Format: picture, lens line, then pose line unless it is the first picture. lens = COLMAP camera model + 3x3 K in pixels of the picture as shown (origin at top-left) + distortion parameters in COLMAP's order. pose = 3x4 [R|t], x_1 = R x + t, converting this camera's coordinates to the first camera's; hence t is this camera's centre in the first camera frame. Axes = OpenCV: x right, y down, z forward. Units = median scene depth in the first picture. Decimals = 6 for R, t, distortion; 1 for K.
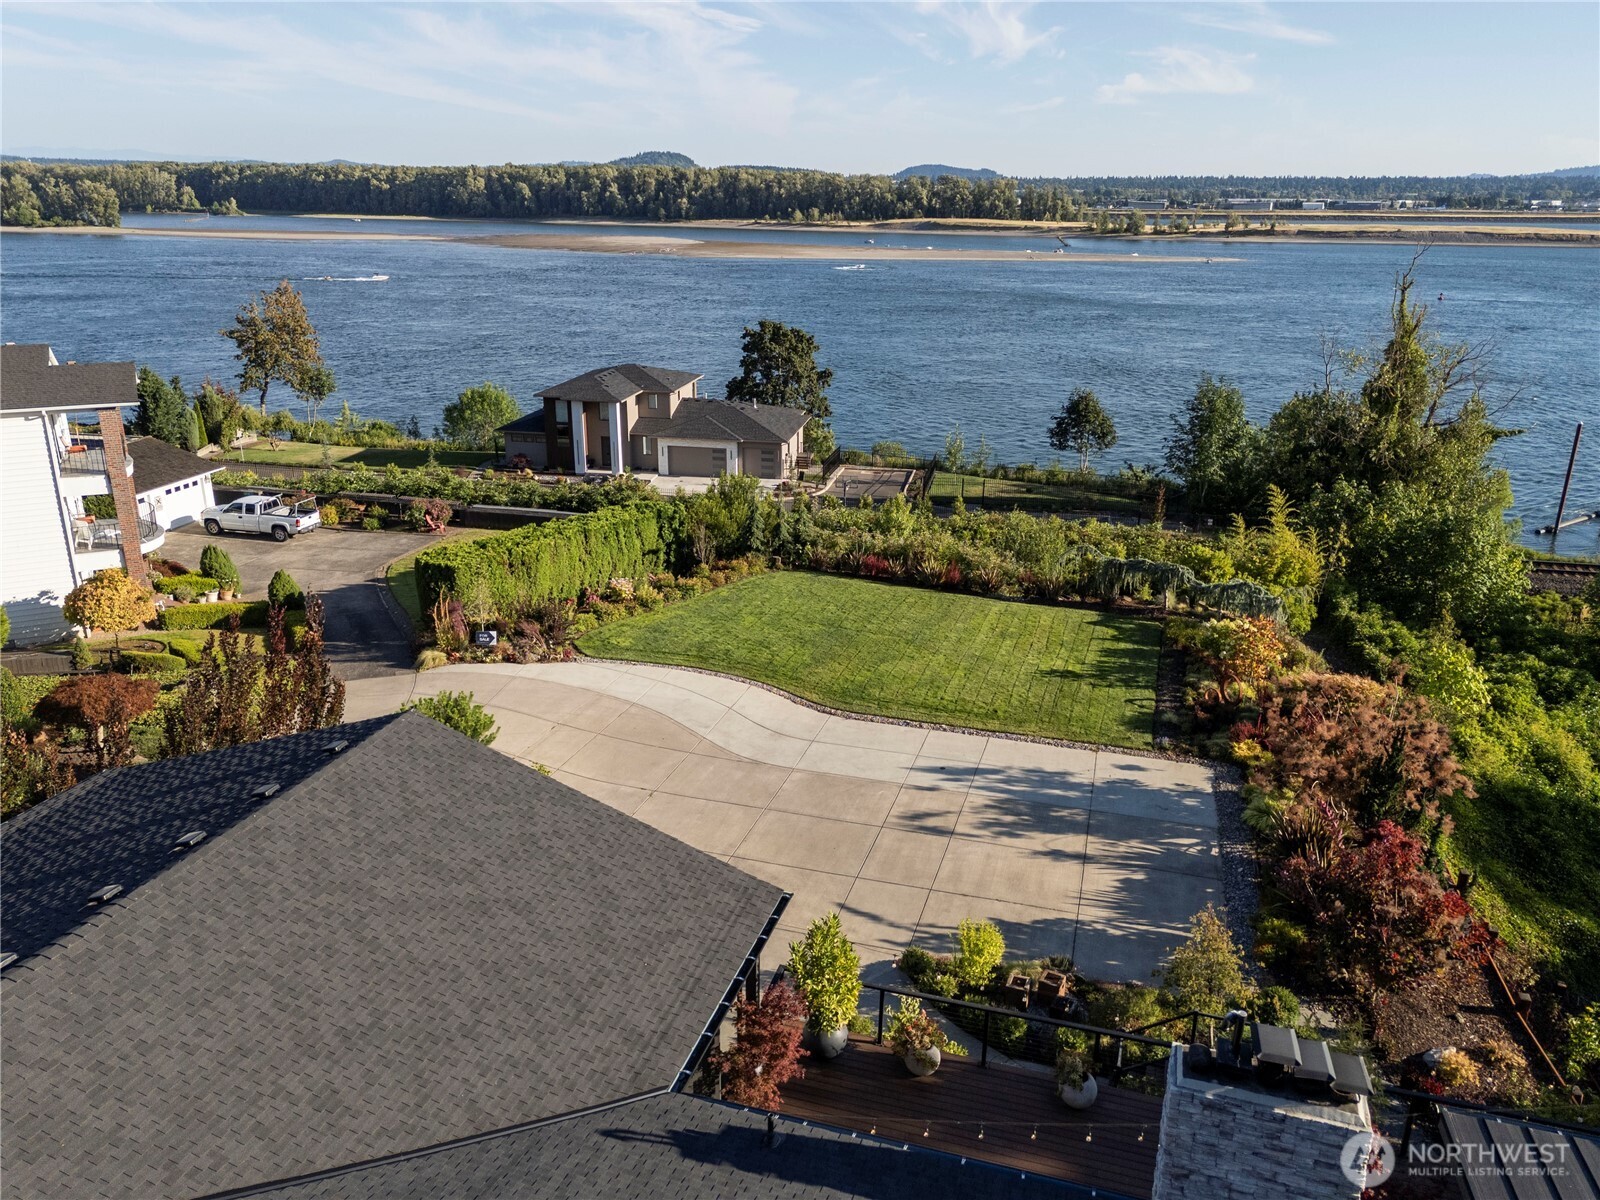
lens RADIAL K [[1188.1, 0, 800.0], [0, 1188.1, 600.0], [0, 0, 1]] dist [0.072869, -0.058756]
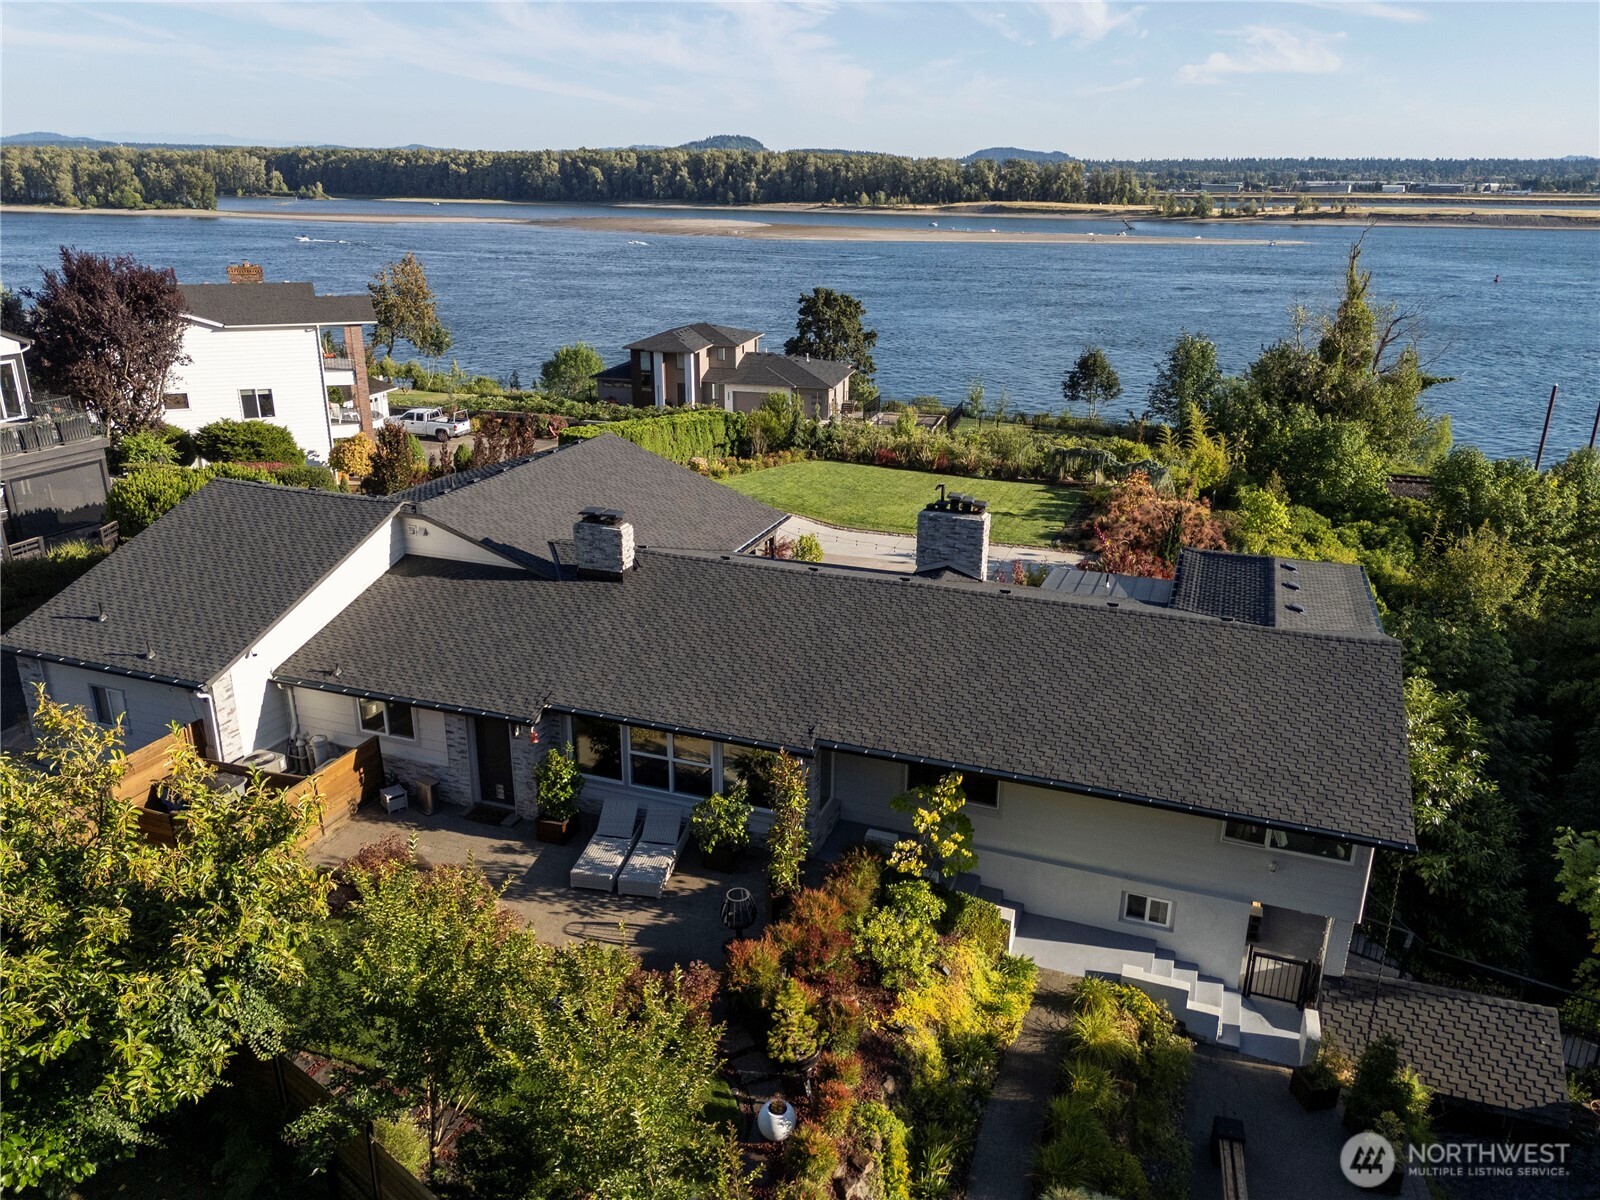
lens RADIAL K [[1188.1, 0, 800.0], [0, 1188.1, 600.0], [0, 0, 1]] dist [0.072869, -0.058756]
pose [[0.998525, 0.017984, -0.051228, 0.017153], [-0.017361, 0.999770, 0.012573, 0.053309], [0.051442, -0.011665, 0.998608, -0.156925]]
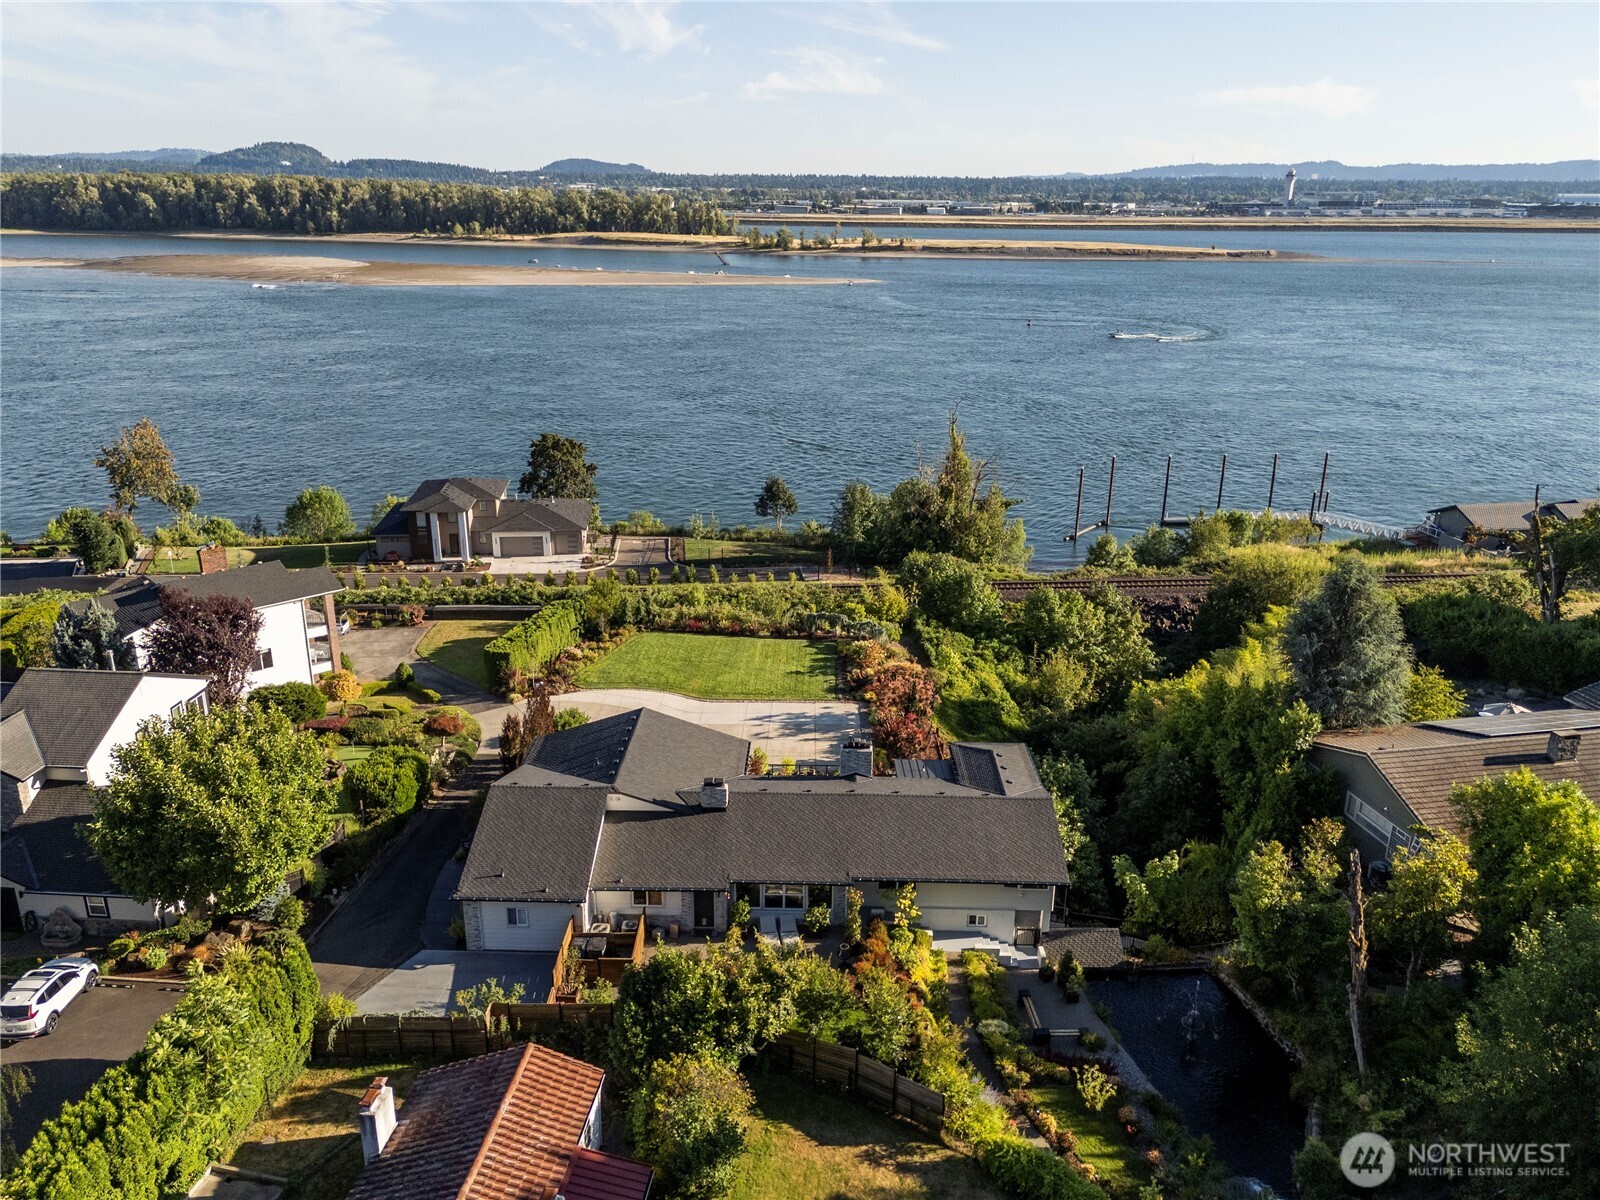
lens RADIAL K [[1188.1, 0, 800.0], [0, 1188.1, 600.0], [0, 0, 1]] dist [0.072869, -0.058756]
pose [[0.962431, -0.090774, 0.255903, -0.117601], [0.089366, 0.995851, 0.017147, -0.039532], [-0.256398, 0.006366, 0.966550, -0.413223]]
